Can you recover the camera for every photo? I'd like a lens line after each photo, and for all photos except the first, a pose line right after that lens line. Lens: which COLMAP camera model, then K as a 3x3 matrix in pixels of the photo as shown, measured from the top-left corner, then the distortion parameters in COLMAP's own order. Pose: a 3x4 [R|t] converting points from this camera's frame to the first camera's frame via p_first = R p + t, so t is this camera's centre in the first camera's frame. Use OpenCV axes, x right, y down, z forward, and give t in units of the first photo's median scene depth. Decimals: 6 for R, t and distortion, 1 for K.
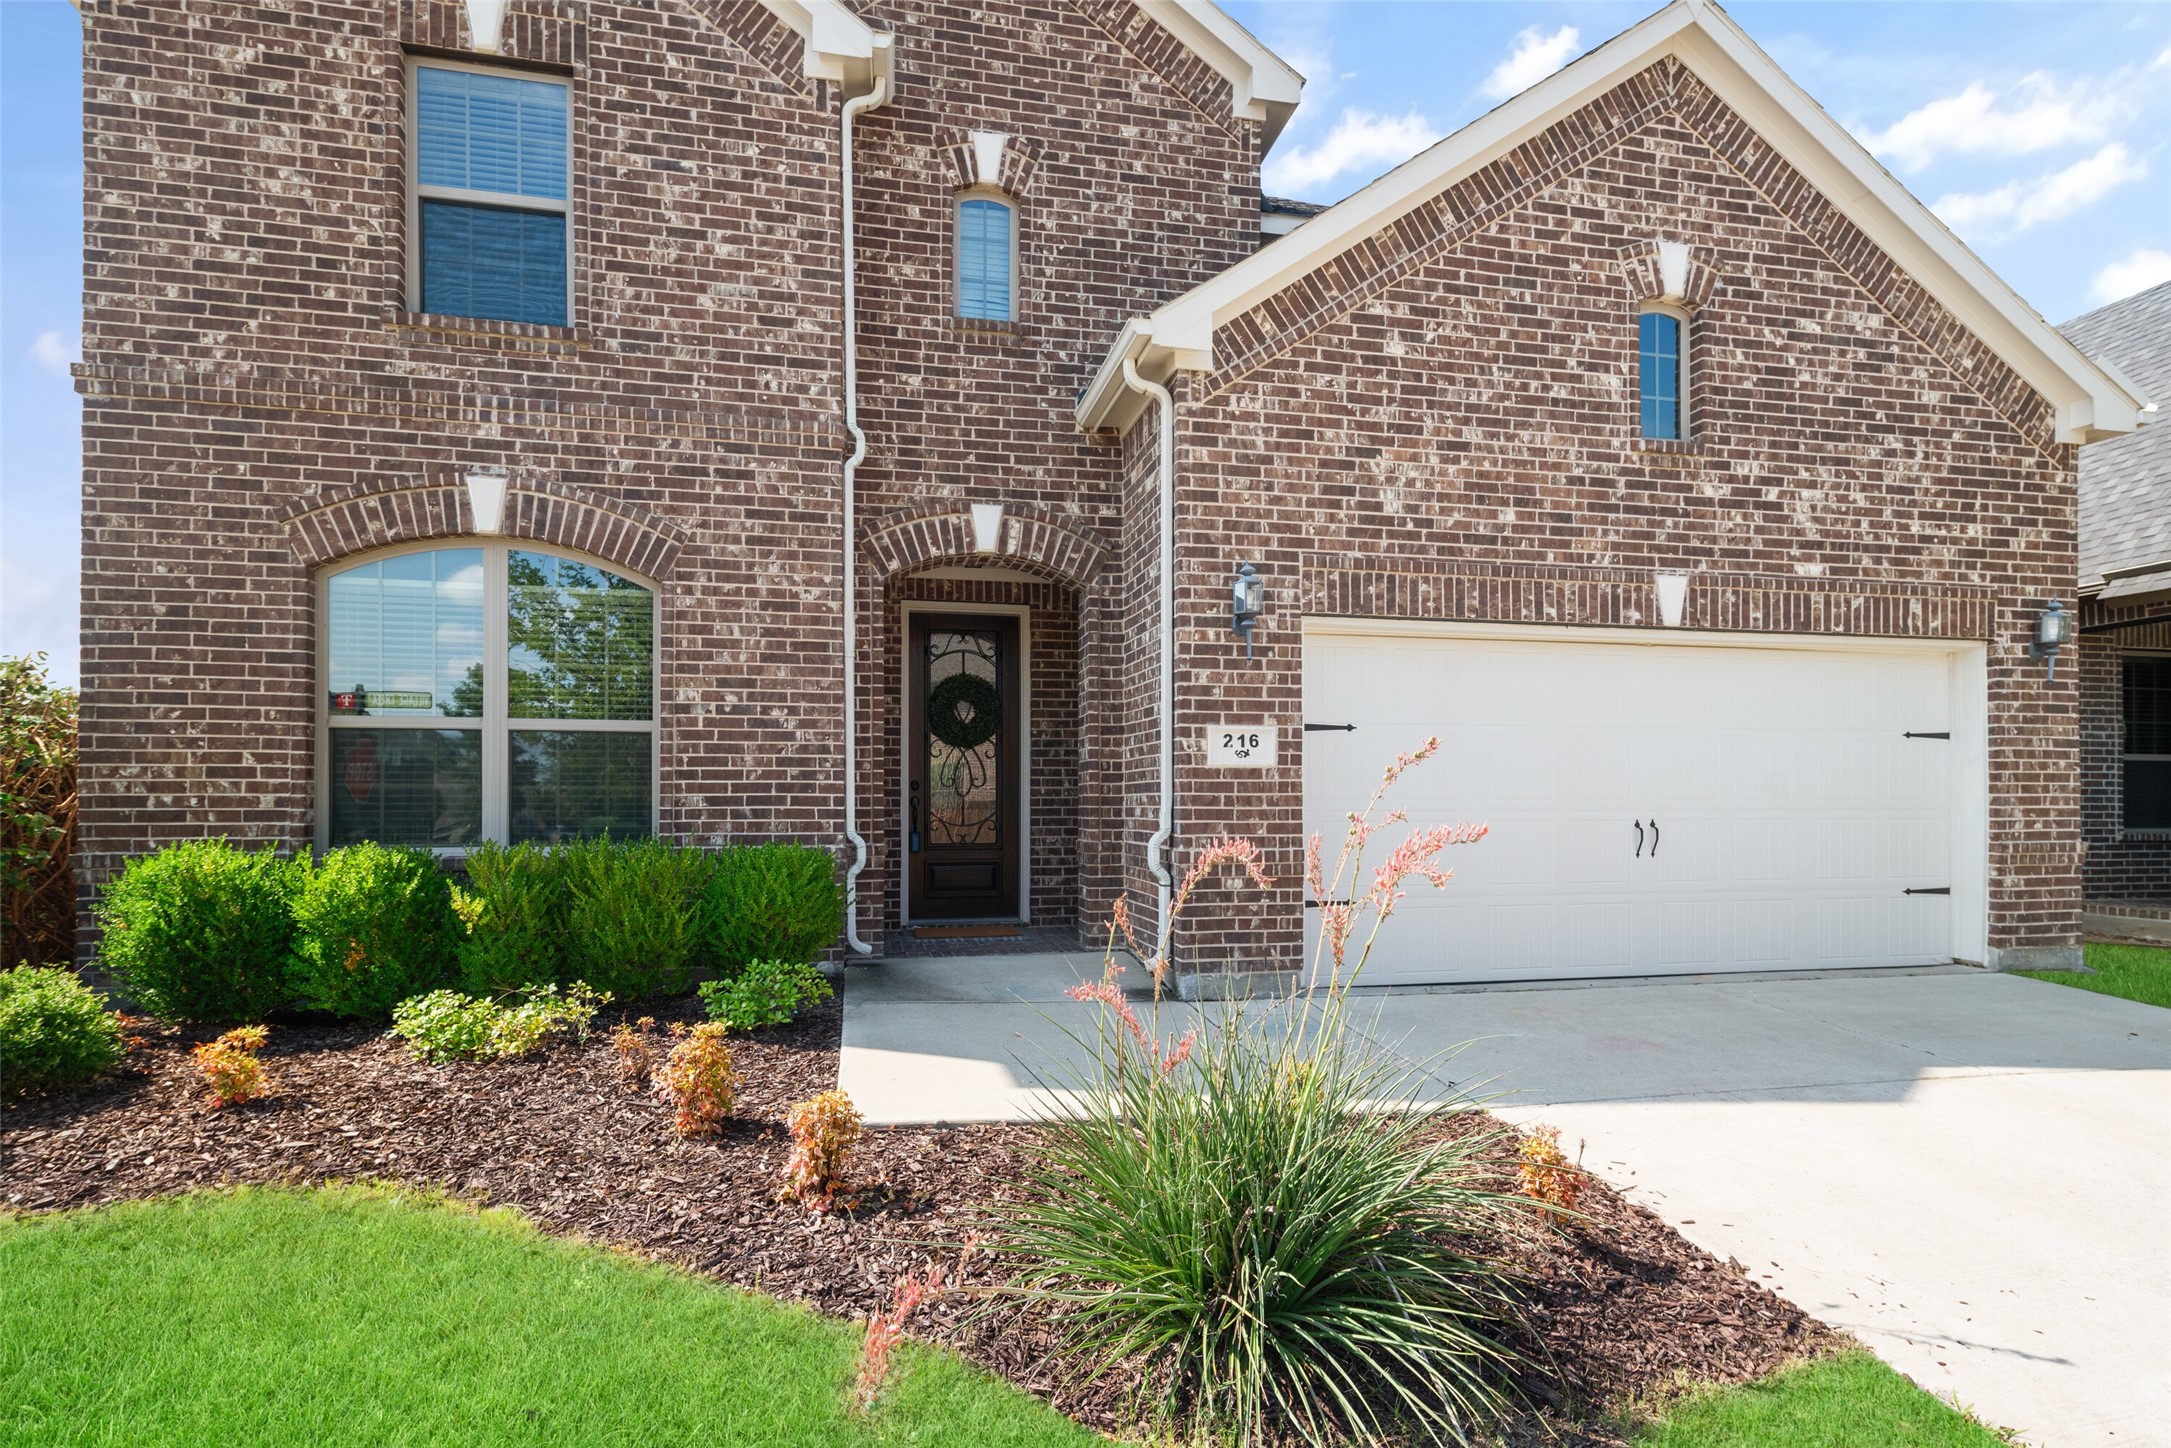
lens RADIAL K [[1066.6, 0, 1075.1], [0, 1066.6, 746.5], [0, 0, 1]] dist [0.011946, -0.000567]
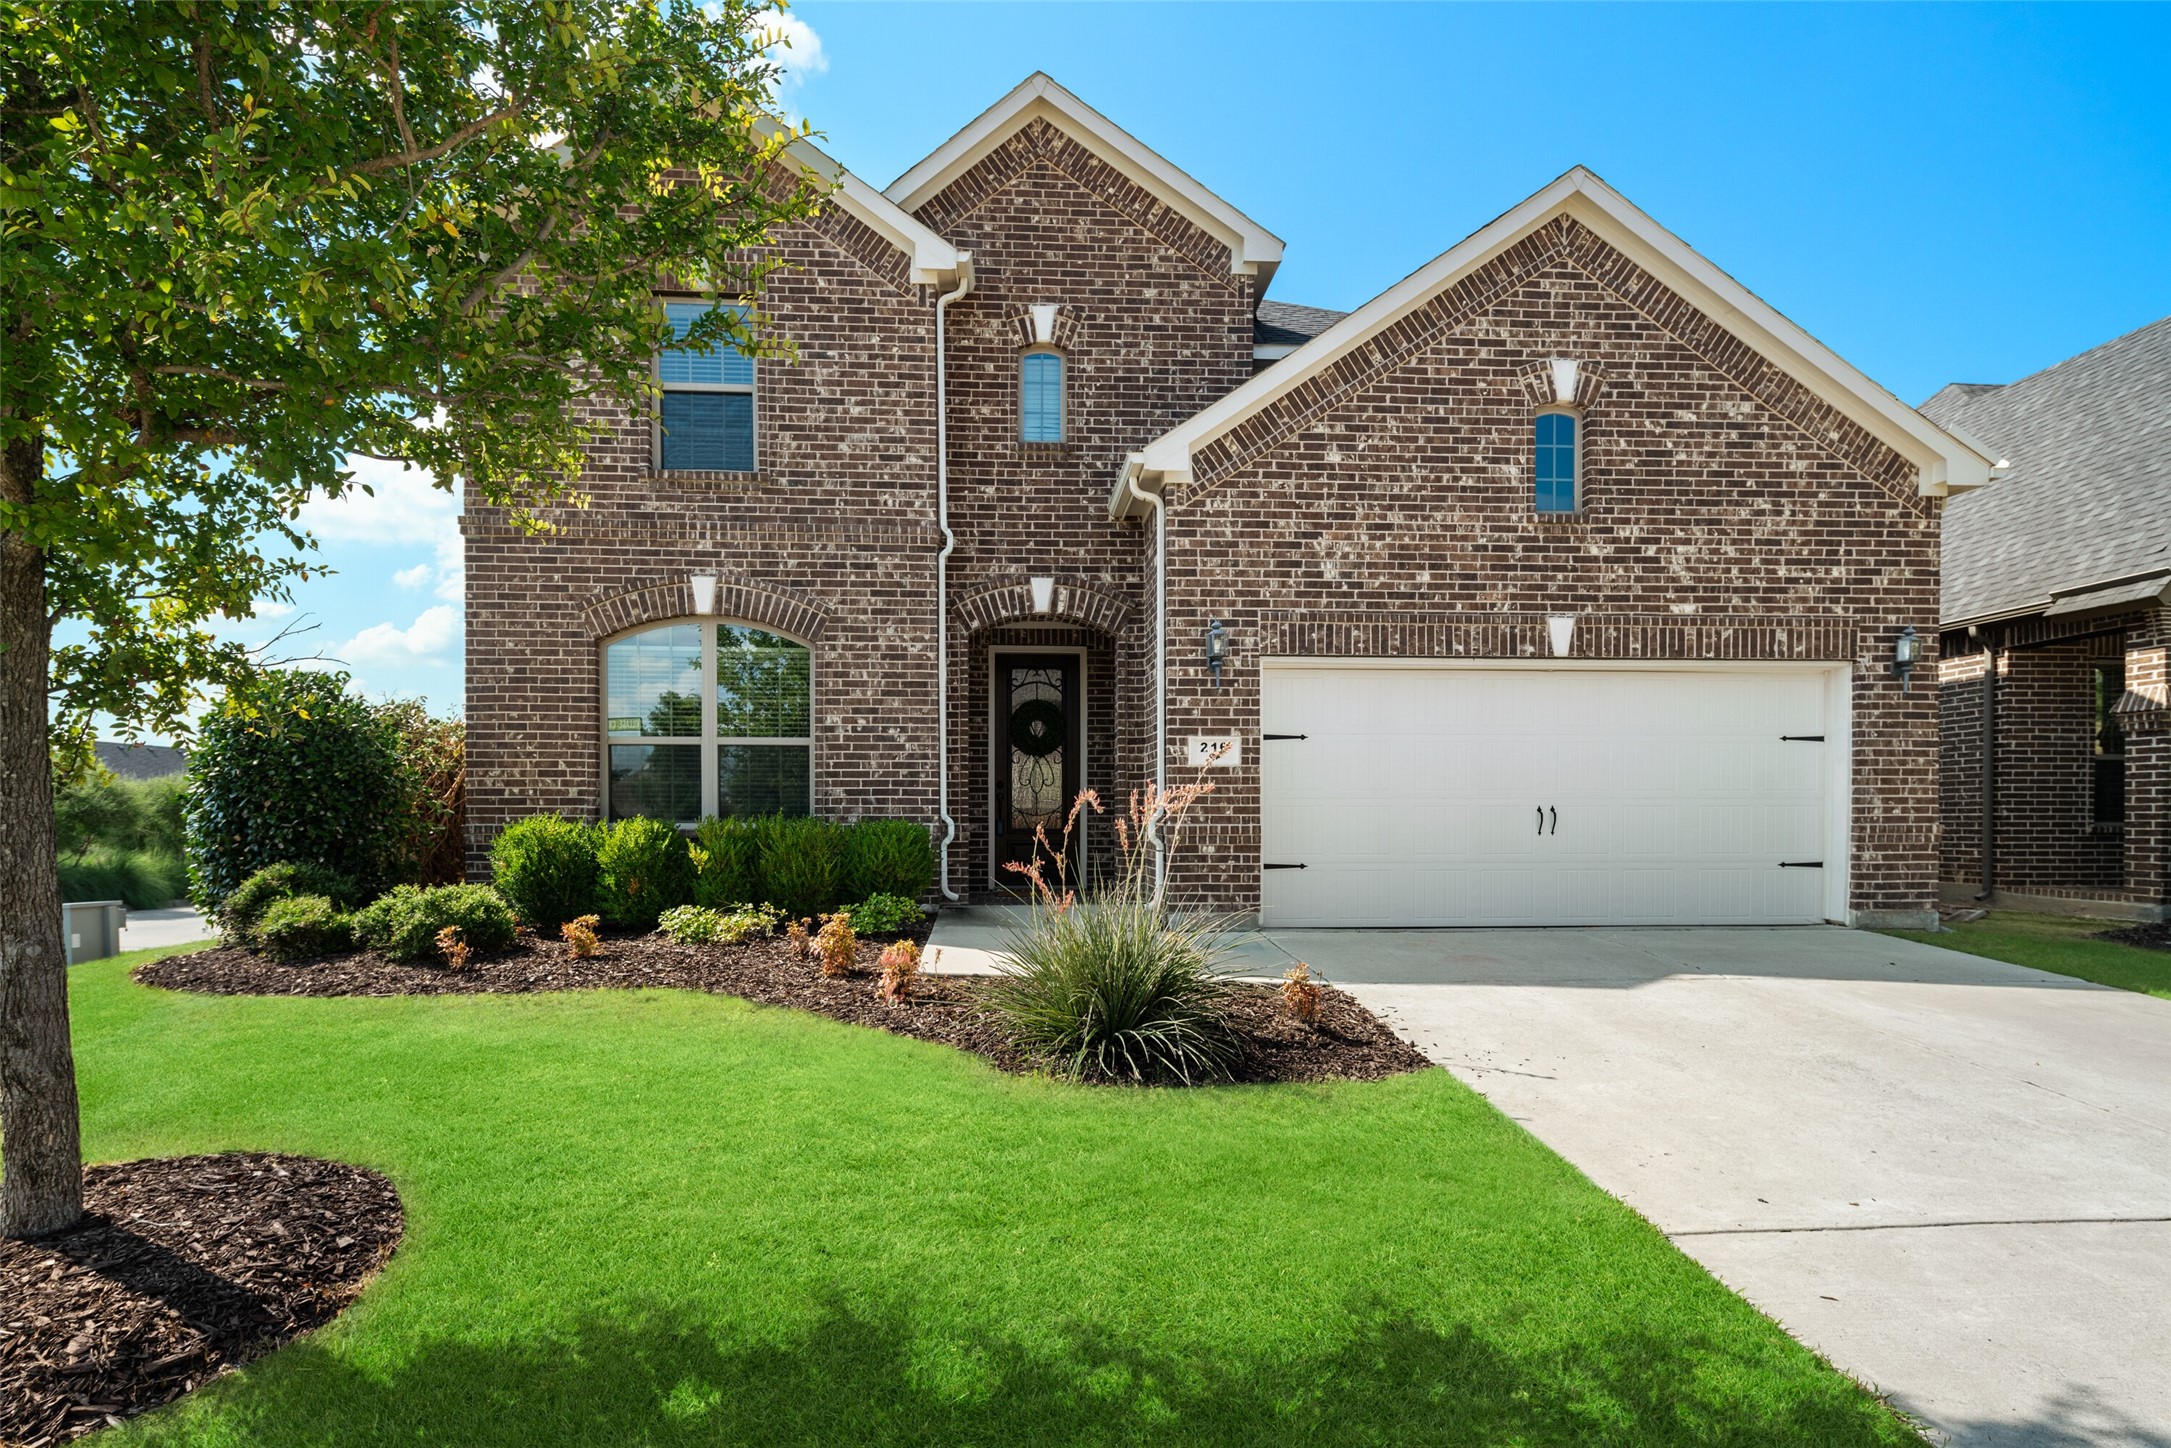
lens RADIAL K [[1066.6, 0, 1075.1], [0, 1066.6, 746.5], [0, 0, 1]] dist [0.011946, -0.000567]
pose [[0.991047, -0.009776, -0.133154, 0.148707], [0.007891, 0.999861, -0.014683, 0.011612], [0.133279, 0.013501, 0.990987, -0.373770]]
